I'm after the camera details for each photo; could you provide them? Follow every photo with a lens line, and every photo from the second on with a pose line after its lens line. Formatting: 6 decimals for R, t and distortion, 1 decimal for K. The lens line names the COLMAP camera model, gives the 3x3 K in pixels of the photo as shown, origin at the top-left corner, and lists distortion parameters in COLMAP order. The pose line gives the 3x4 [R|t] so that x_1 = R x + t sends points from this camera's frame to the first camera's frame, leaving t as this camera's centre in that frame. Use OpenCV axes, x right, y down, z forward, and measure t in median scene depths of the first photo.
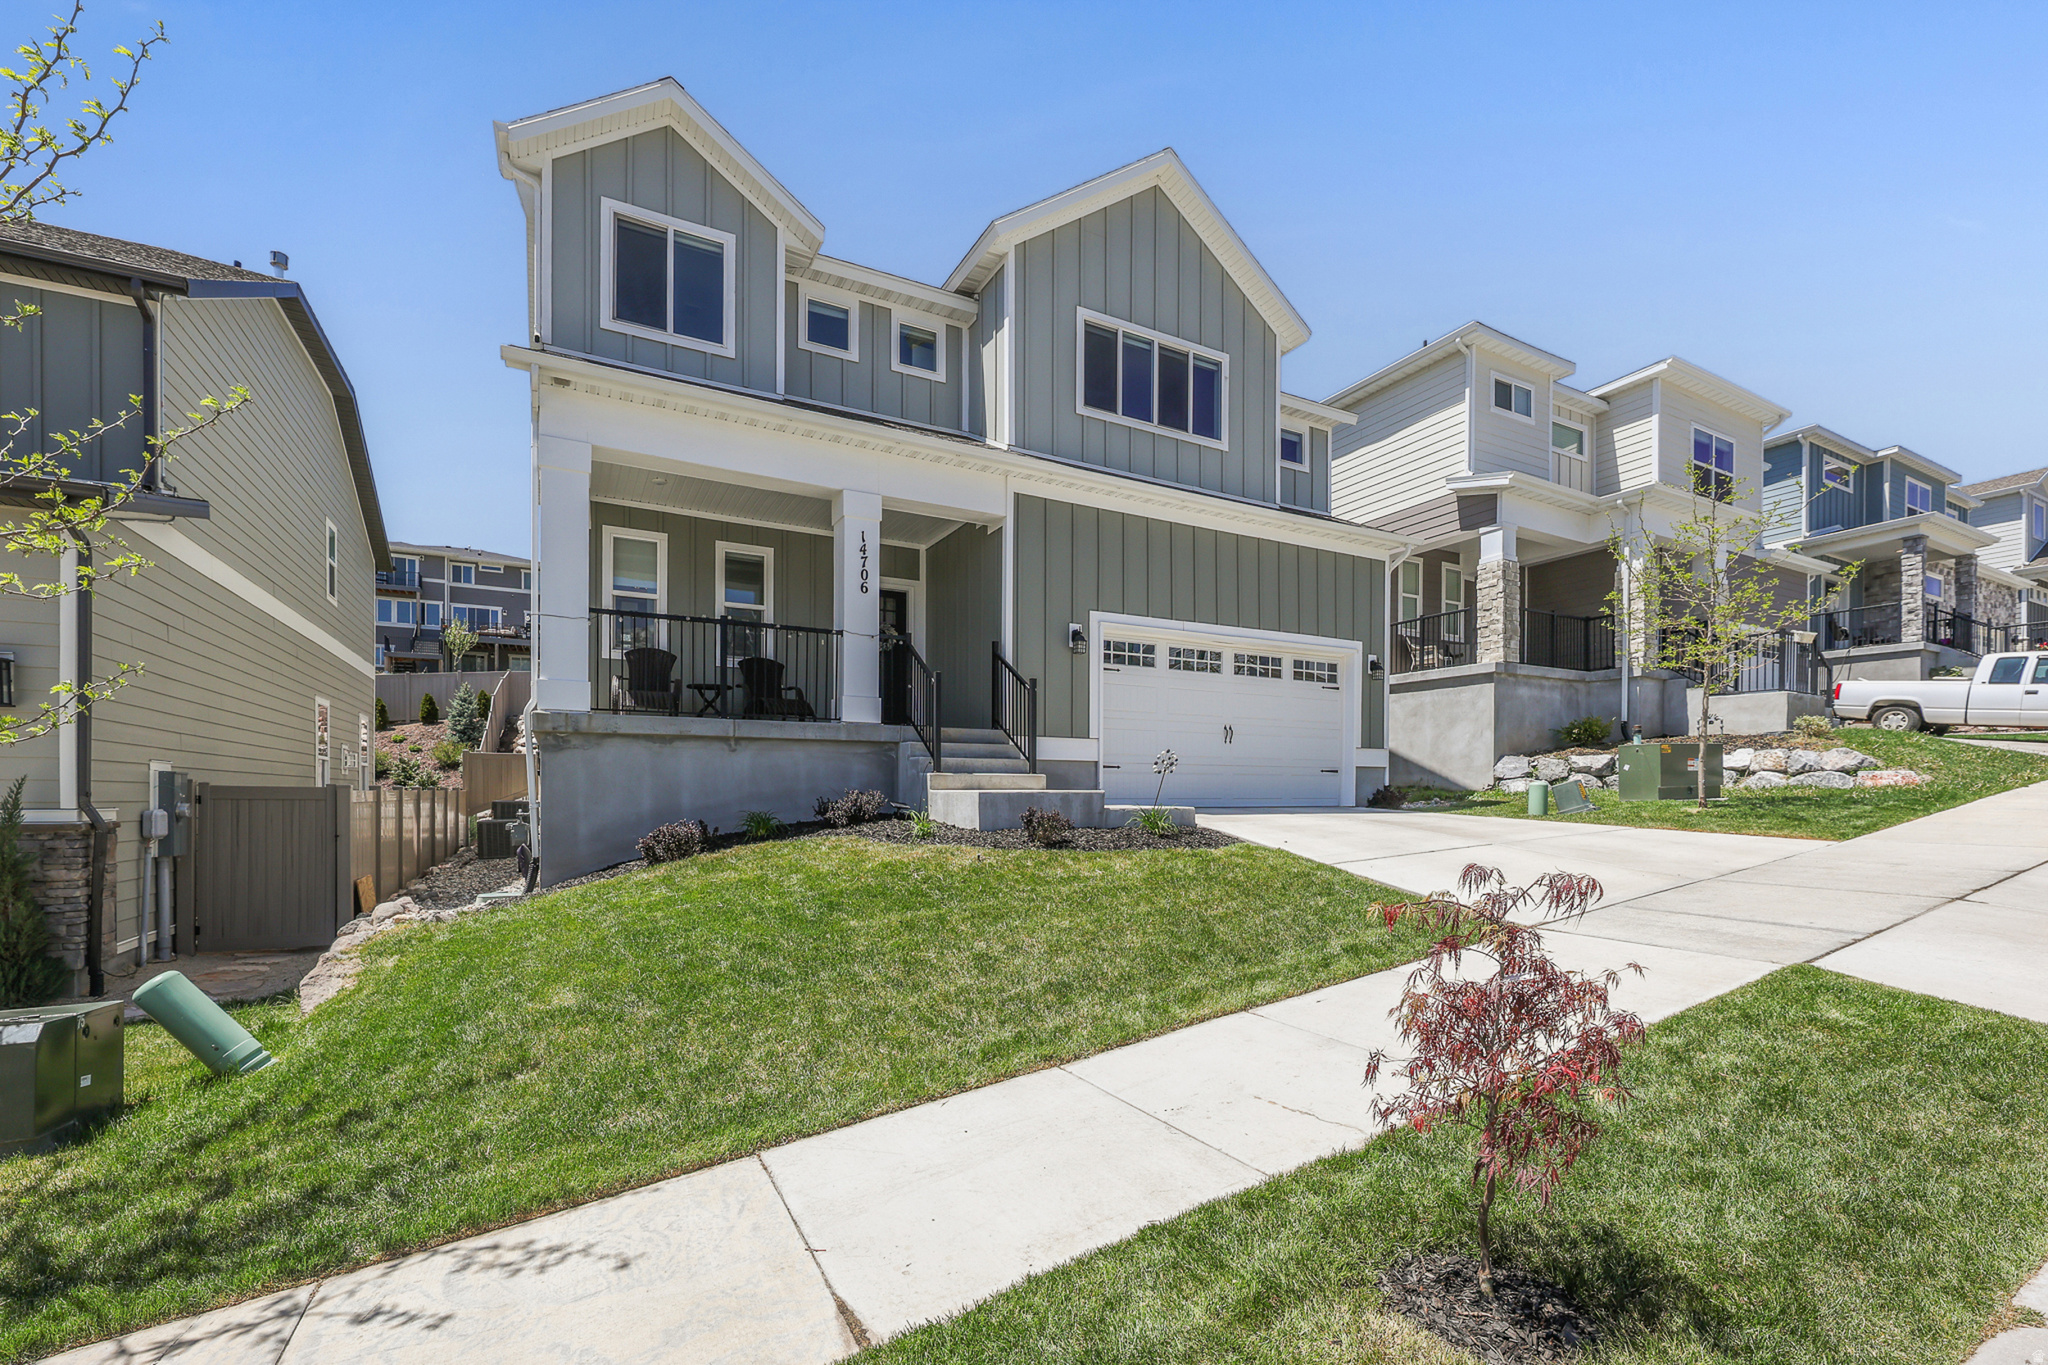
lens RADIAL K [[836.9, 0, 1036.6], [0, 836.9, 785.8], [0, 0, 1]] dist [0.000515, -0.002749]
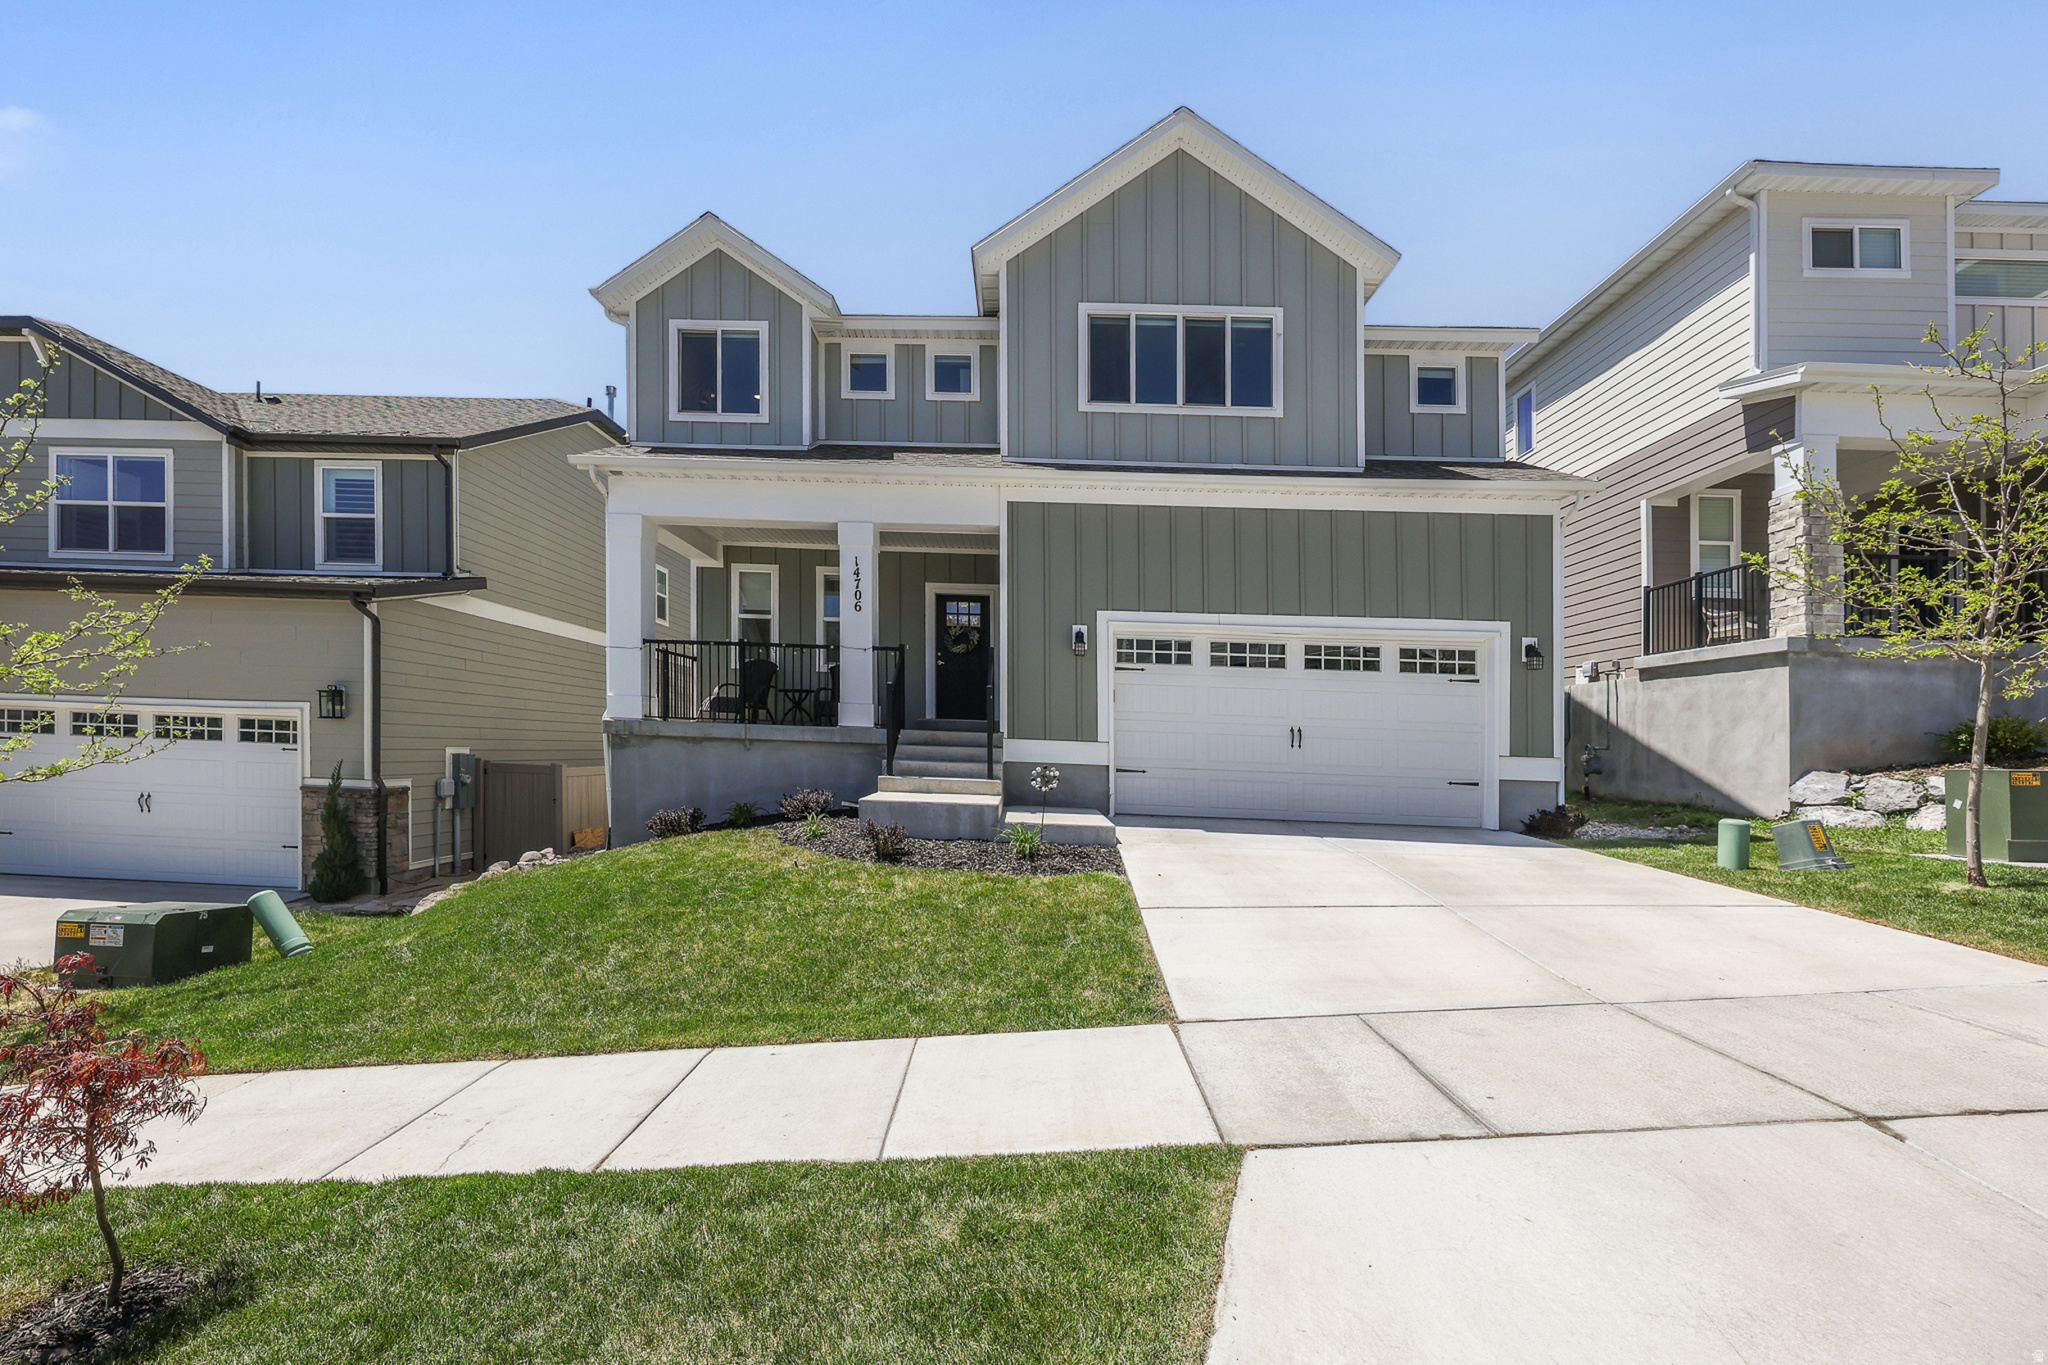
lens RADIAL K [[836.9, 0, 1060.9], [0, 836.9, 742.0], [0, 0, 1]] dist [0.000515, -0.002749]
pose [[0.871933, 0.029749, -0.488721, 0.512188], [-0.033463, 0.999439, 0.001135, -0.057427], [0.488480, 0.015364, 0.872440, 0.138009]]
